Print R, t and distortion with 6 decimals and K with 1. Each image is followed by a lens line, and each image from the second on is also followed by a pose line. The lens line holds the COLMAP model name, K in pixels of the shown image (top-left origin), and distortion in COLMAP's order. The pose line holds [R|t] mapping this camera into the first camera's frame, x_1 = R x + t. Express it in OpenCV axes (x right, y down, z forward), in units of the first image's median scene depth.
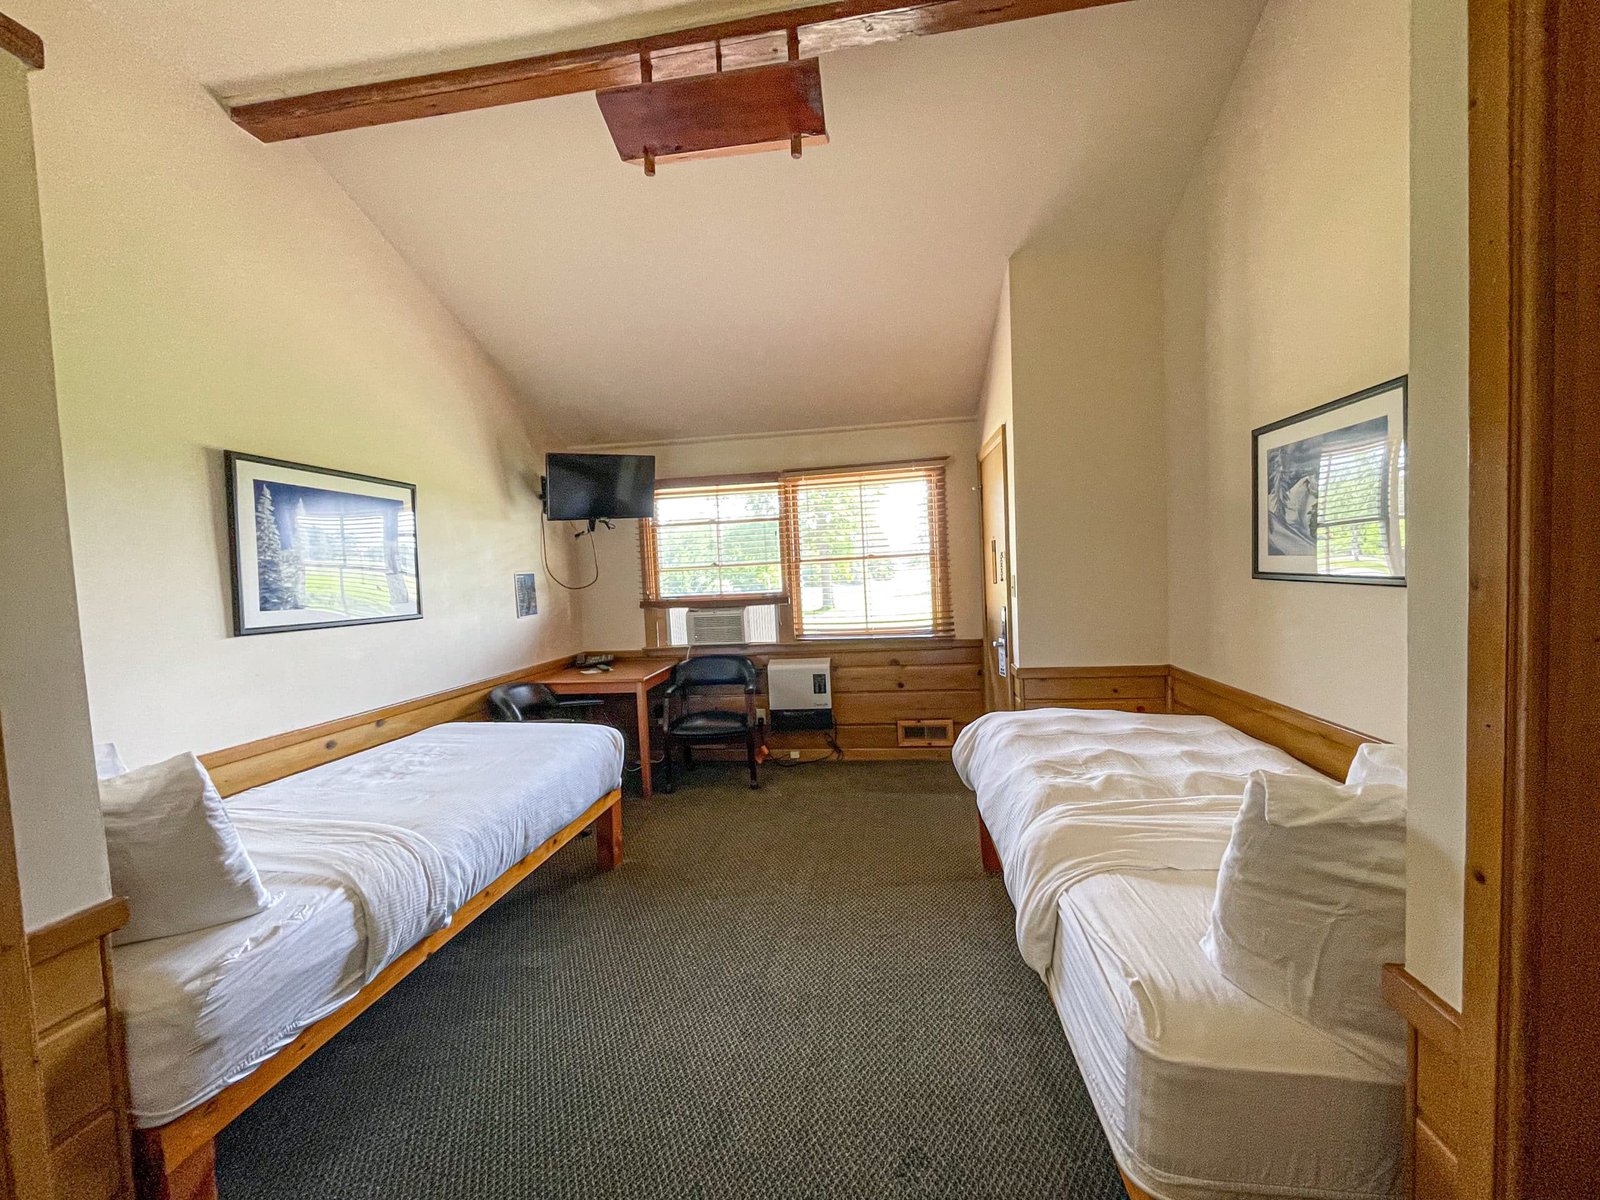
lens RADIAL K [[643.8, 0, 791.2], [0, 643.8, 600.3], [0, 0, 1]] dist [0.003953, -0.002675]
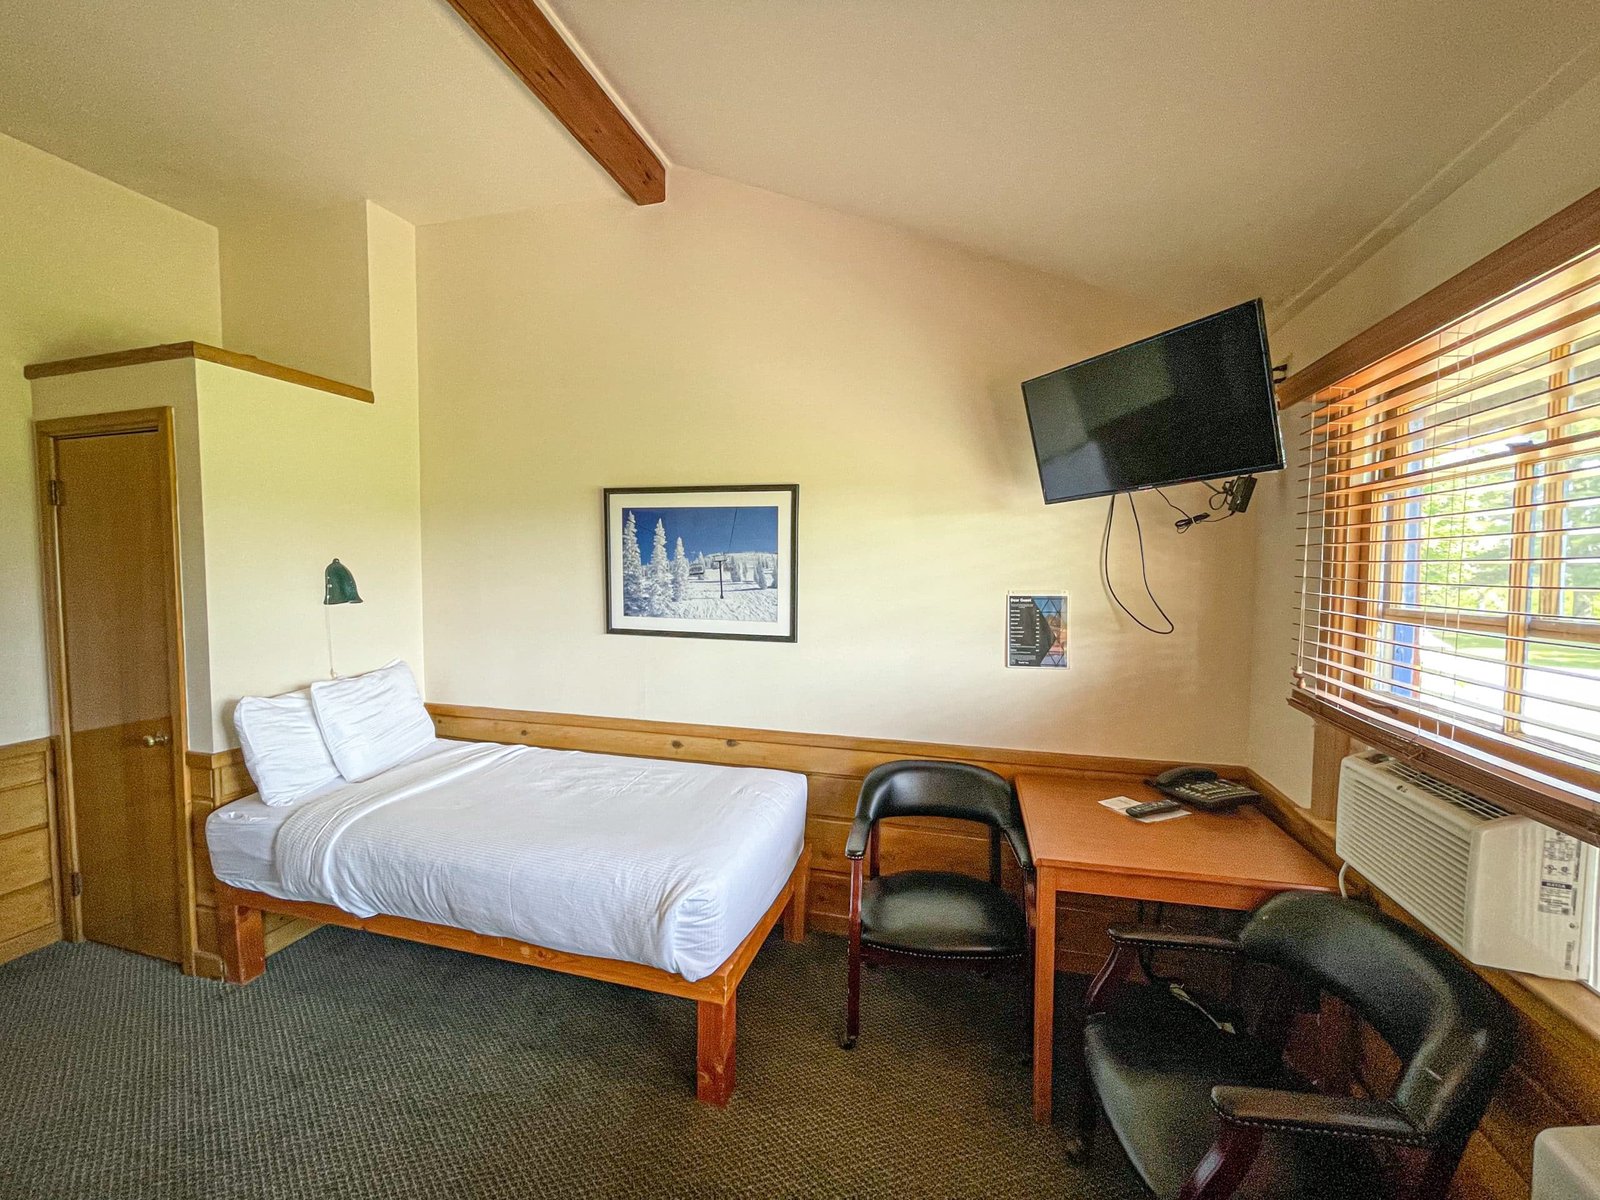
lens RADIAL K [[643.8, 0, 795.3], [0, 643.8, 604.1], [0, 0, 1]] dist [0.003953, -0.002675]
pose [[-0.113527, 0.096649, -0.988823, 0.186115], [-0.047508, 0.993591, 0.102570, -0.078599], [0.992398, 0.058622, -0.108208, 0.781578]]
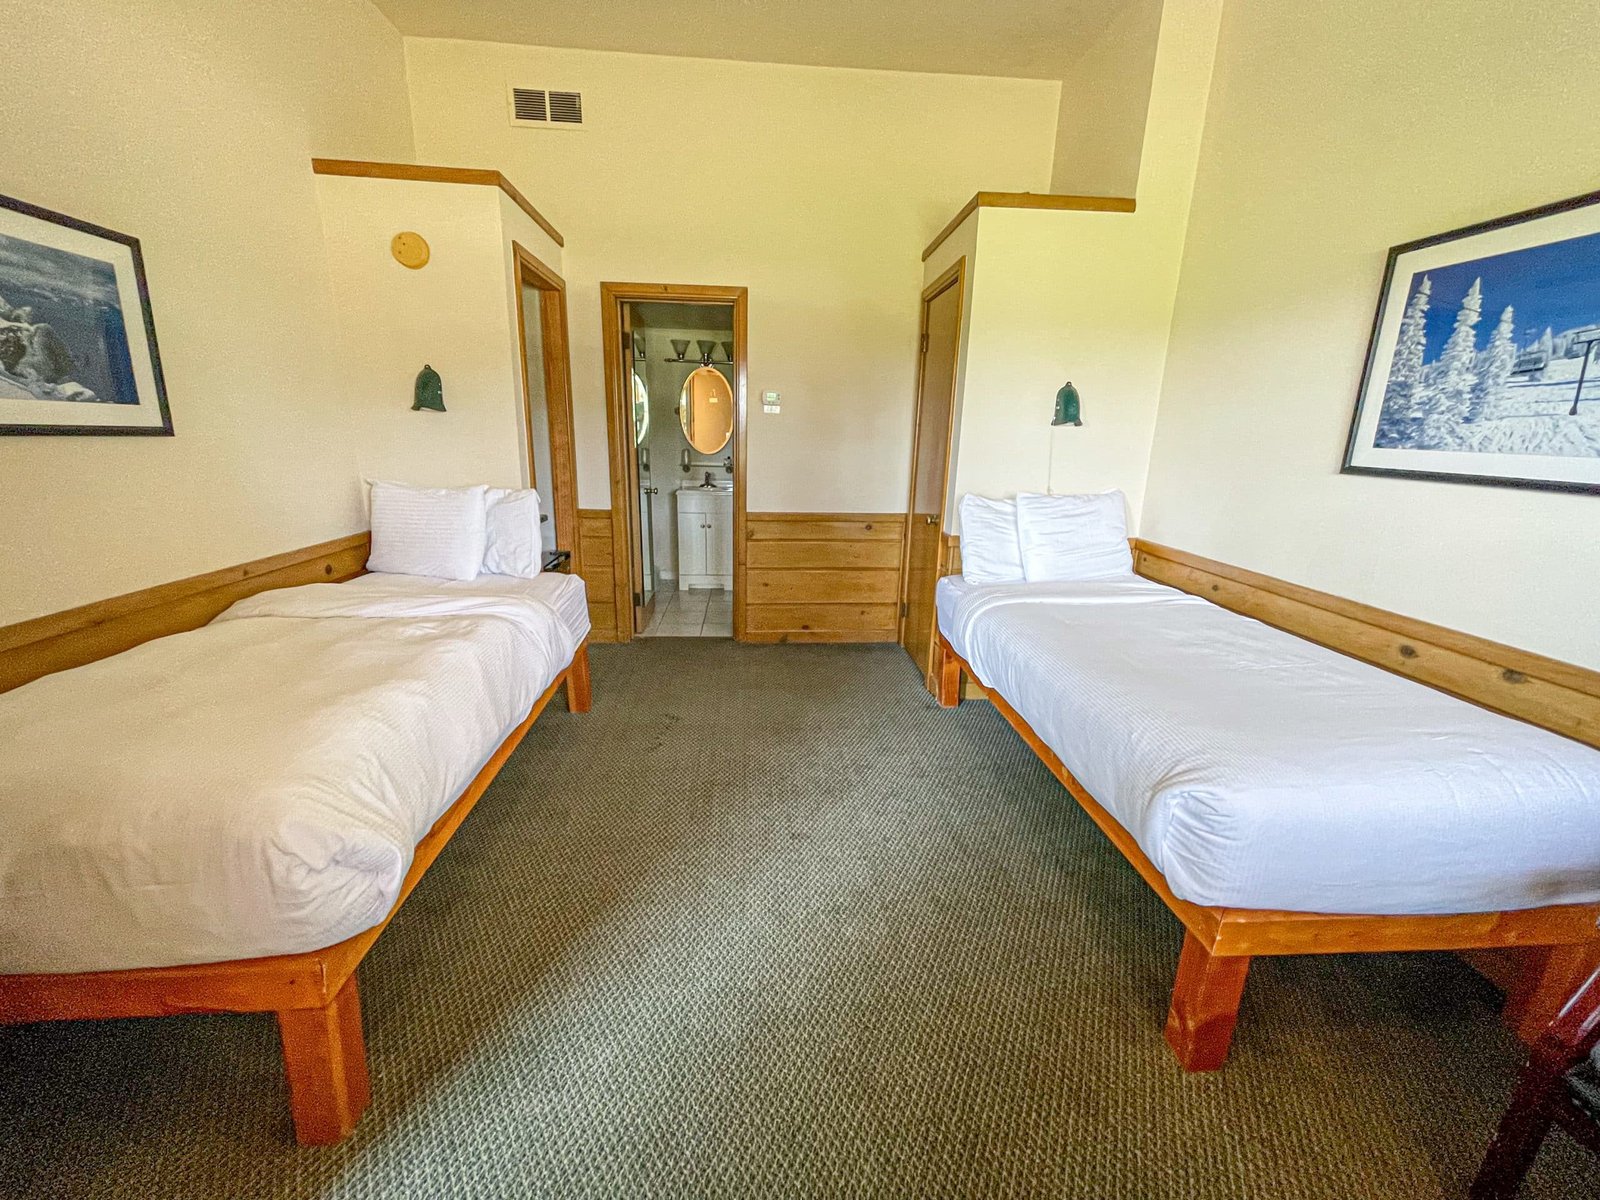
lens RADIAL K [[643.8, 0, 794.6], [0, 643.8, 598.1], [0, 0, 1]] dist [0.003953, -0.002675]
pose [[-0.973503, 0.072480, -0.216882, 0.050150], [0.002625, 0.951920, 0.306337, -0.029155], [0.228658, 0.297650, -0.926887, 0.889628]]
